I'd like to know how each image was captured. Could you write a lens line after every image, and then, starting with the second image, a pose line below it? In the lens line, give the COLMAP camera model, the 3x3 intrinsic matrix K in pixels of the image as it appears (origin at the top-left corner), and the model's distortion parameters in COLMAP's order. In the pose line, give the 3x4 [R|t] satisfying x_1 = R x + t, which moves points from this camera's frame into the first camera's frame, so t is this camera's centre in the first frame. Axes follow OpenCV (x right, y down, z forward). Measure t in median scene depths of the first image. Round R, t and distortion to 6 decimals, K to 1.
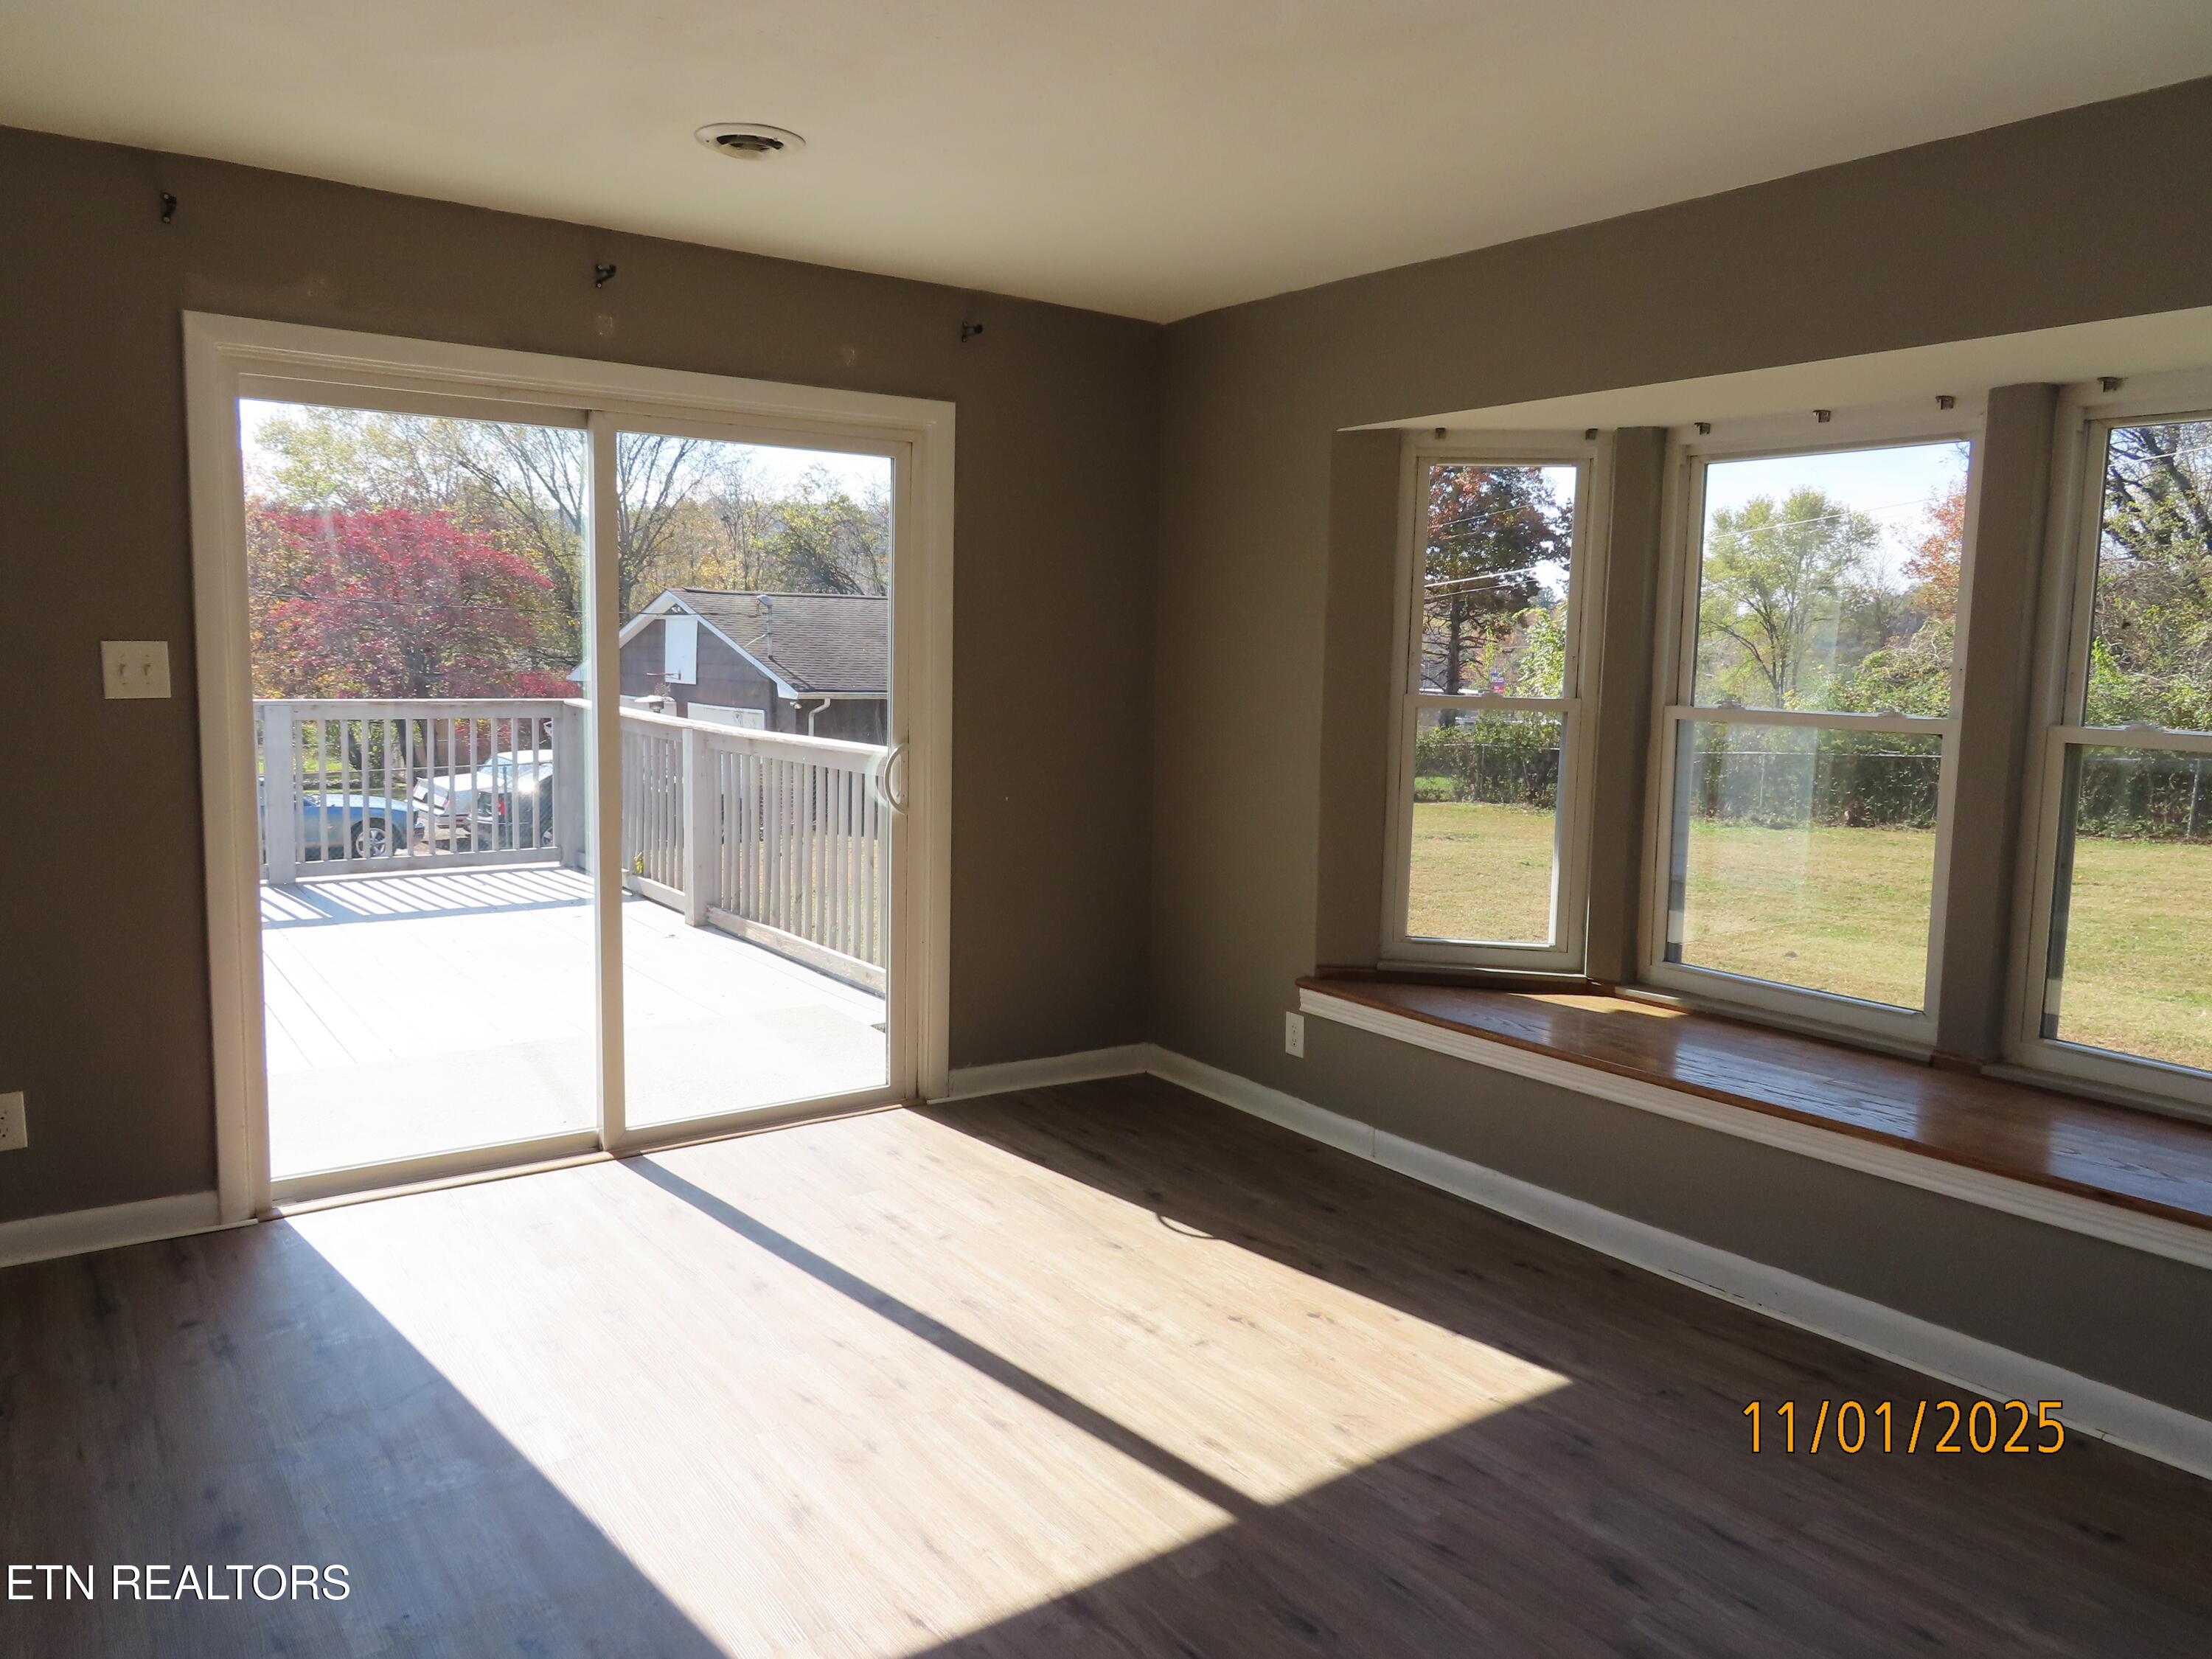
lens RADIAL K [[1567.8, 0, 1124.3], [0, 1567.8, 812.2], [0, 0, 1]] dist [-0.008722, 0.000701]
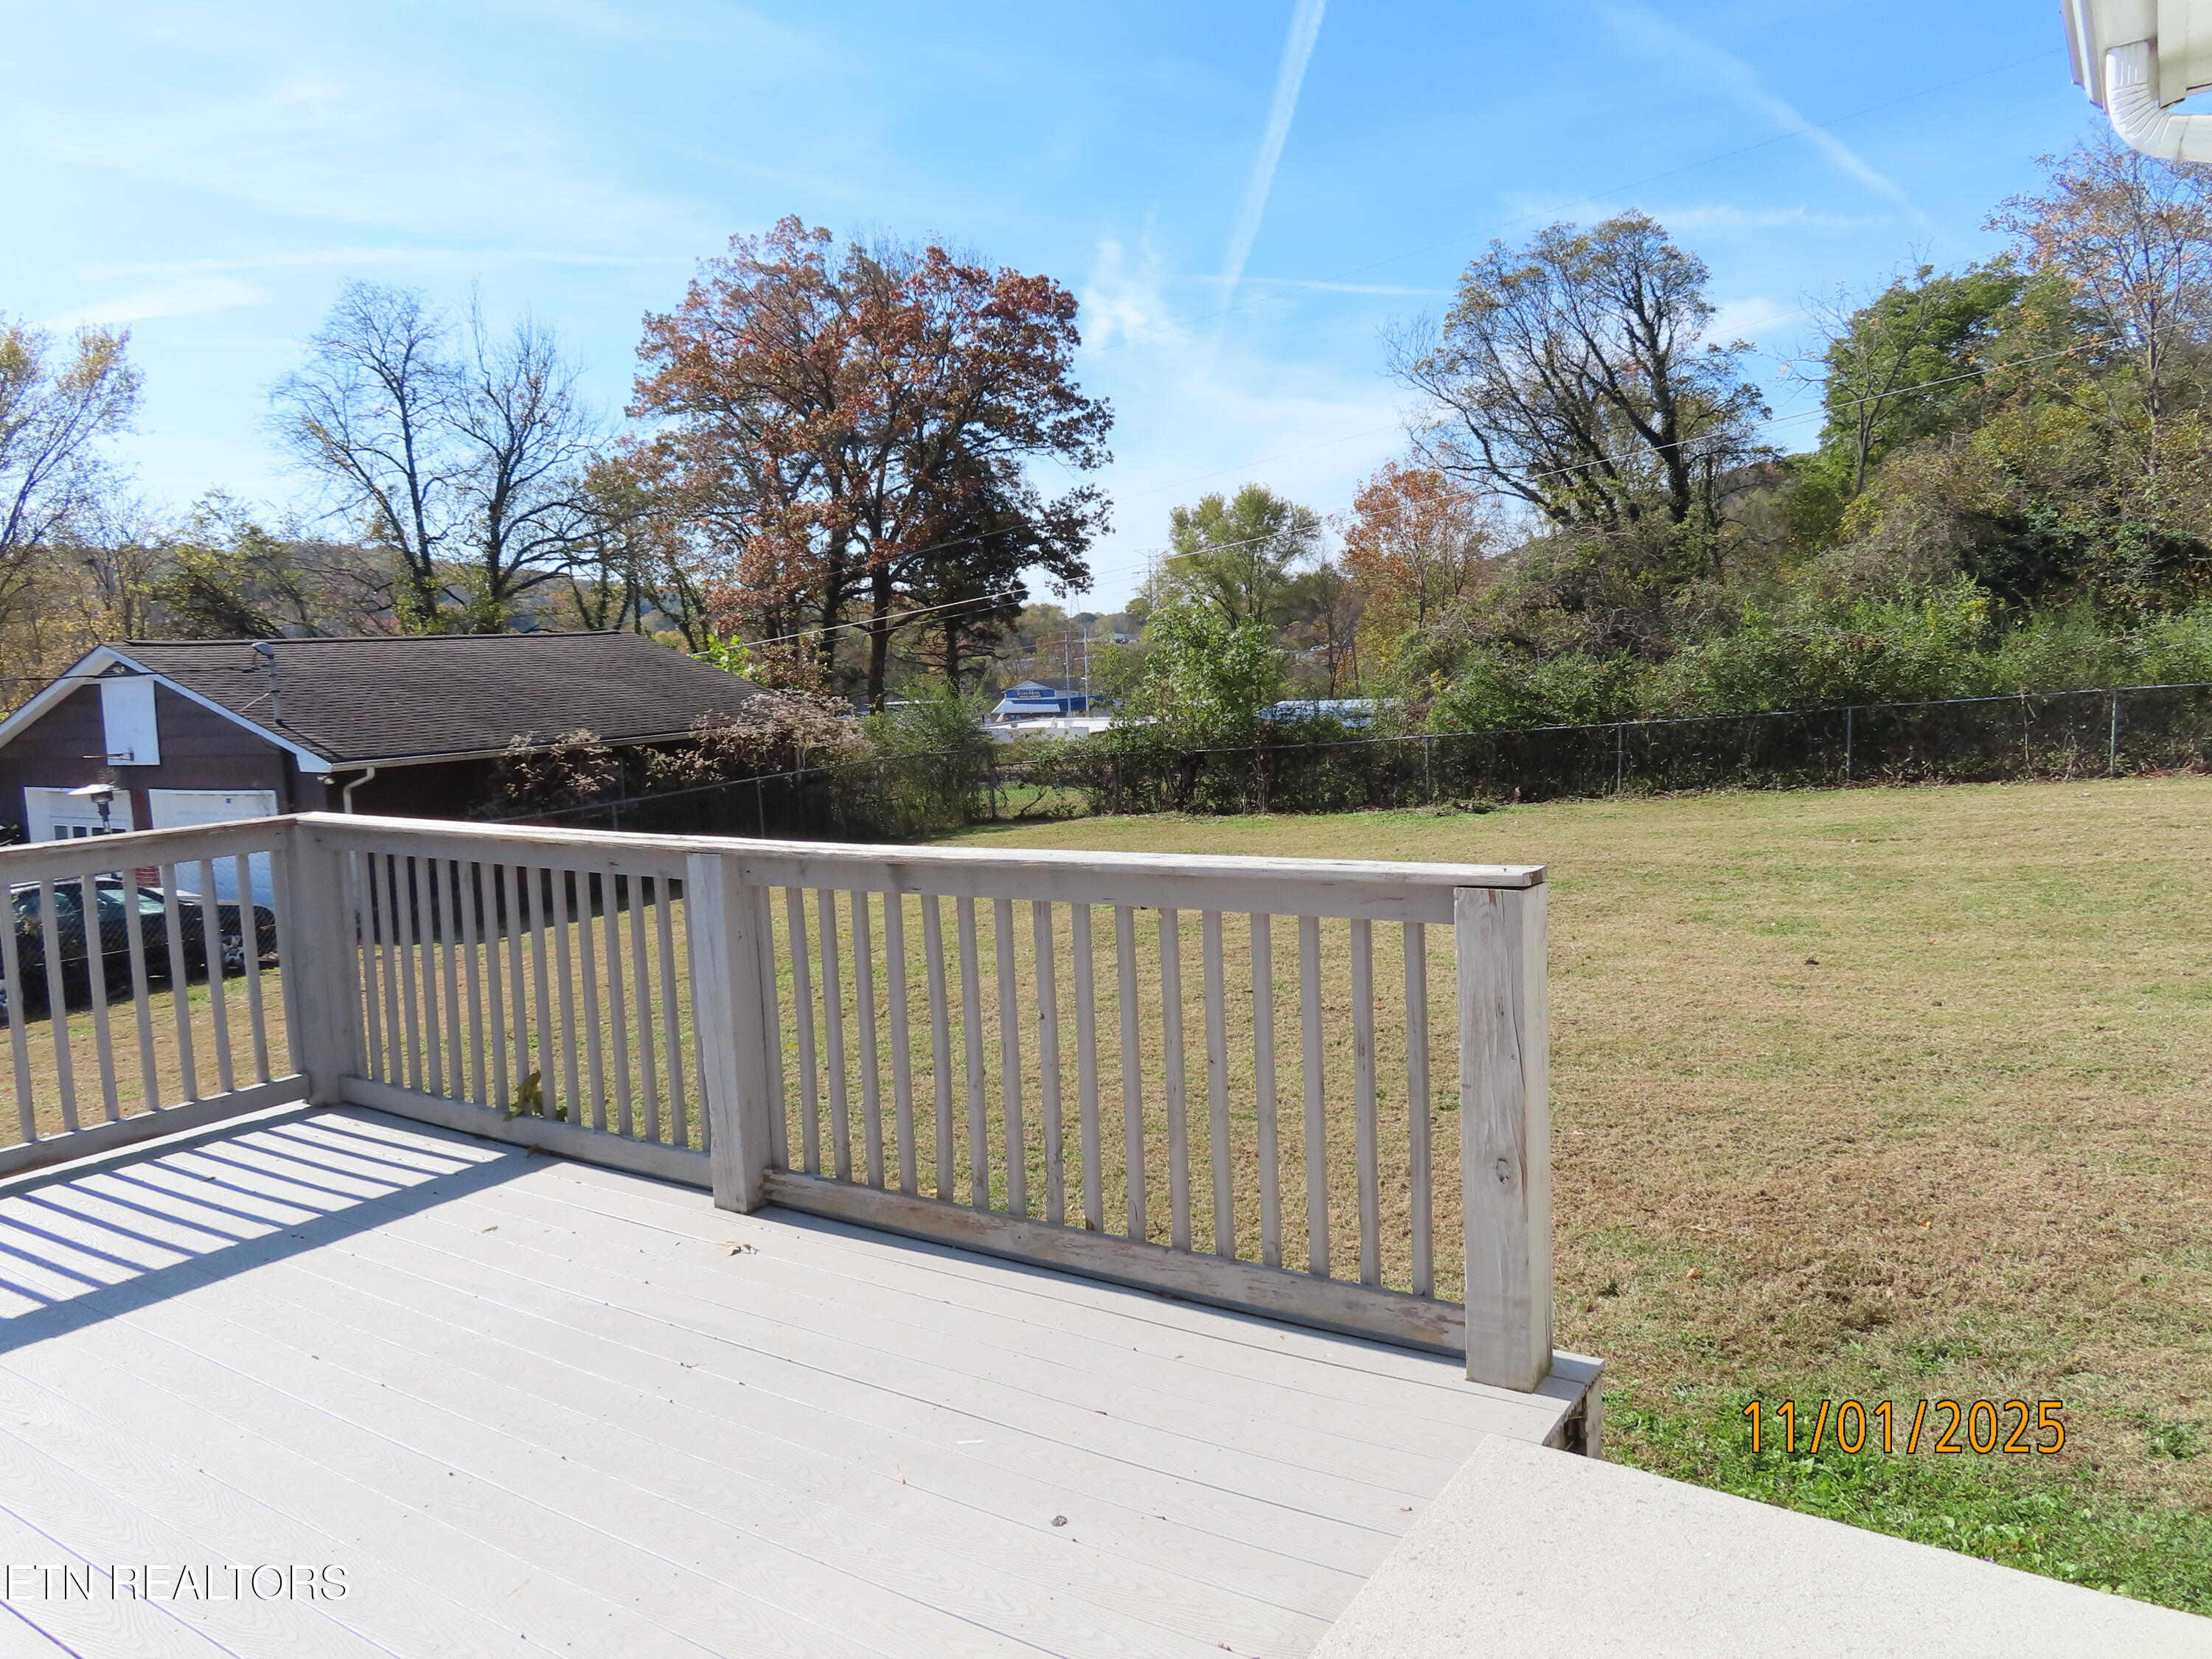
lens RADIAL K [[1567.8, 0, 1110.9], [0, 1567.8, 824.5], [0, 0, 1]] dist [-0.008722, 0.000701]
pose [[0.938918, -0.102295, 0.328585, -0.101262], [0.103205, 0.994551, 0.014718, -0.017688], [-0.328300, 0.020093, 0.944360, 0.140608]]
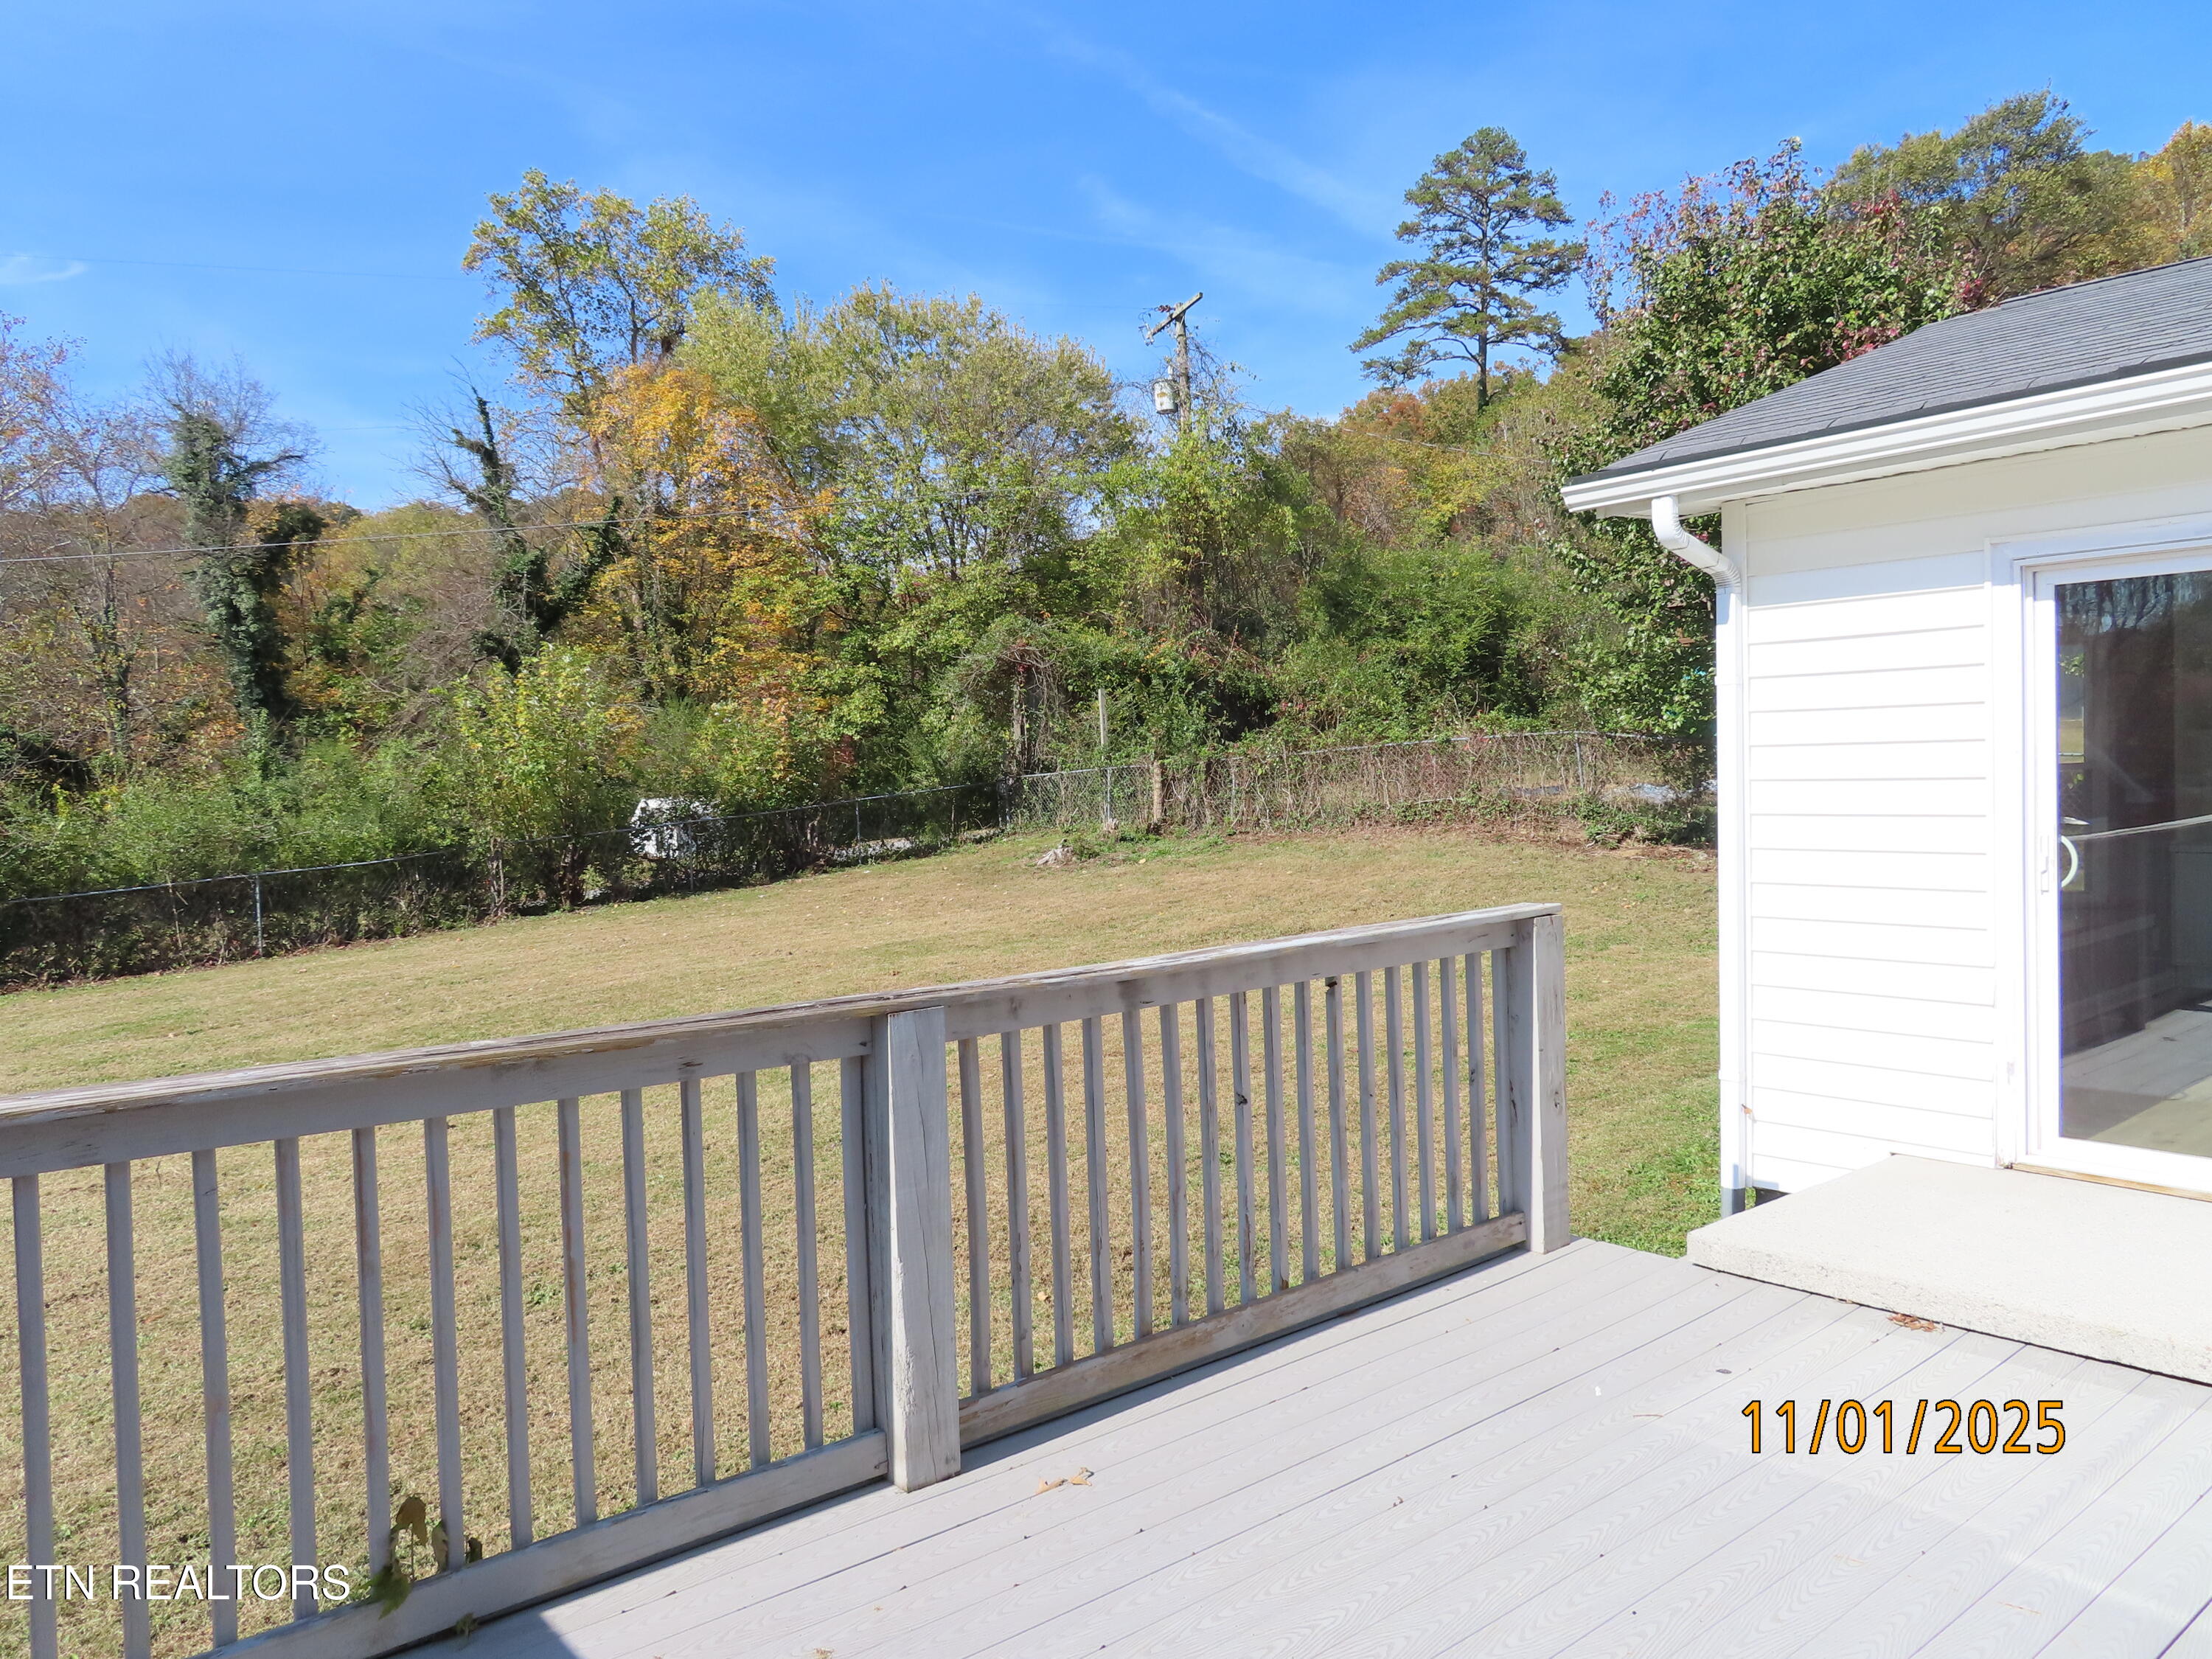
lens RADIAL K [[1567.8, 0, 1111.6], [0, 1567.8, 834.3], [0, 0, 1]] dist [-0.008722, 0.000701]
pose [[-0.065931, -0.061254, 0.995942, -0.216306], [0.137378, 0.988052, 0.069863, -0.037656], [-0.988322, 0.141427, -0.056728, 0.303775]]
